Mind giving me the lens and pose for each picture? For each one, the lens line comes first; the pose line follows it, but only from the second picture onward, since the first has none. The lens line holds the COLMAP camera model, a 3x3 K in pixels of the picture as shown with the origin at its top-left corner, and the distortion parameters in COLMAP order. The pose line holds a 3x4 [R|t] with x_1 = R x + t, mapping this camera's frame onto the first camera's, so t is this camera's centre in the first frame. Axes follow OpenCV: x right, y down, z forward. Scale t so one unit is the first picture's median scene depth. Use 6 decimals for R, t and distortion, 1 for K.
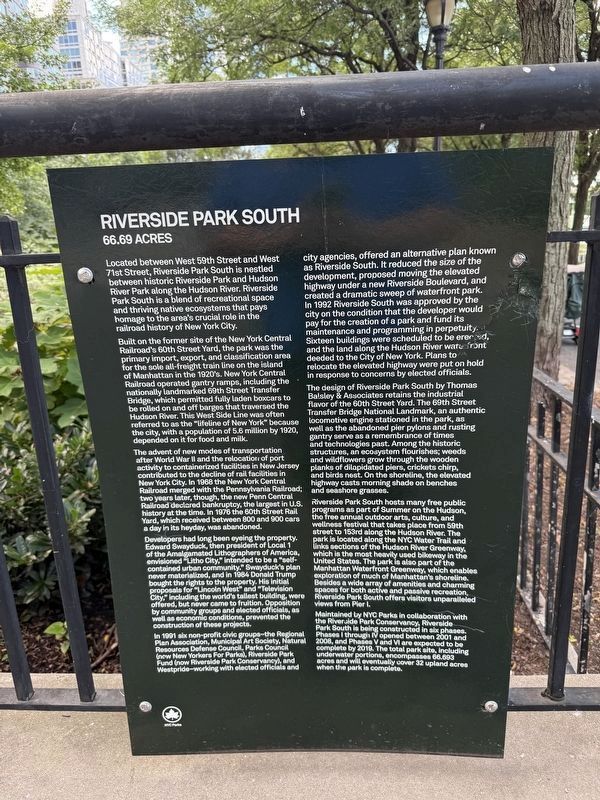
lens RADIAL K [[570.5, 0, 300.0], [0, 570.5, 400.0], [0, 0, 1]] dist [0.034364, -0.002601]
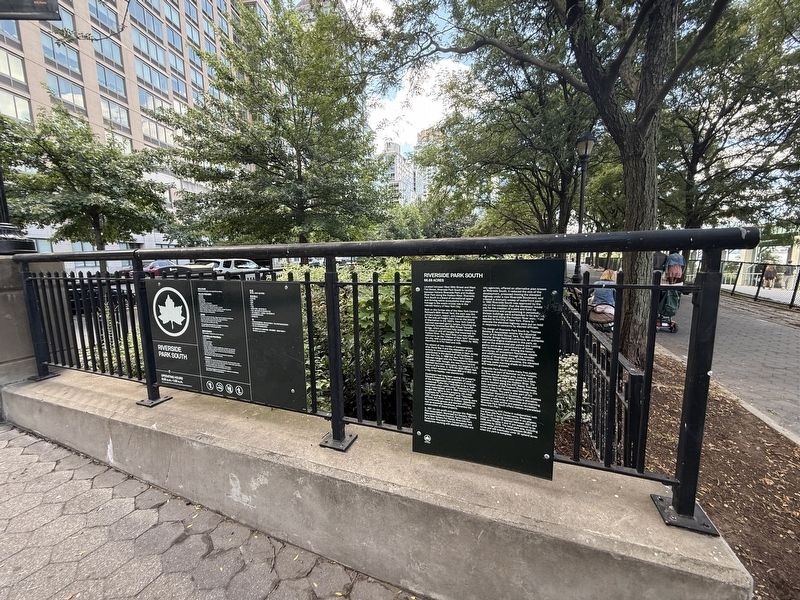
lens RADIAL K [[318.4, 0, 400.0], [0, 318.4, 300.0], [0, 0, 1]] dist [0.000734, -0.000007]
pose [[0.954002, 0.063266, -0.293048, 0.079402], [-0.105048, 0.986052, -0.129101, 0.091858], [0.280793, 0.153947, 0.947341, -0.742007]]
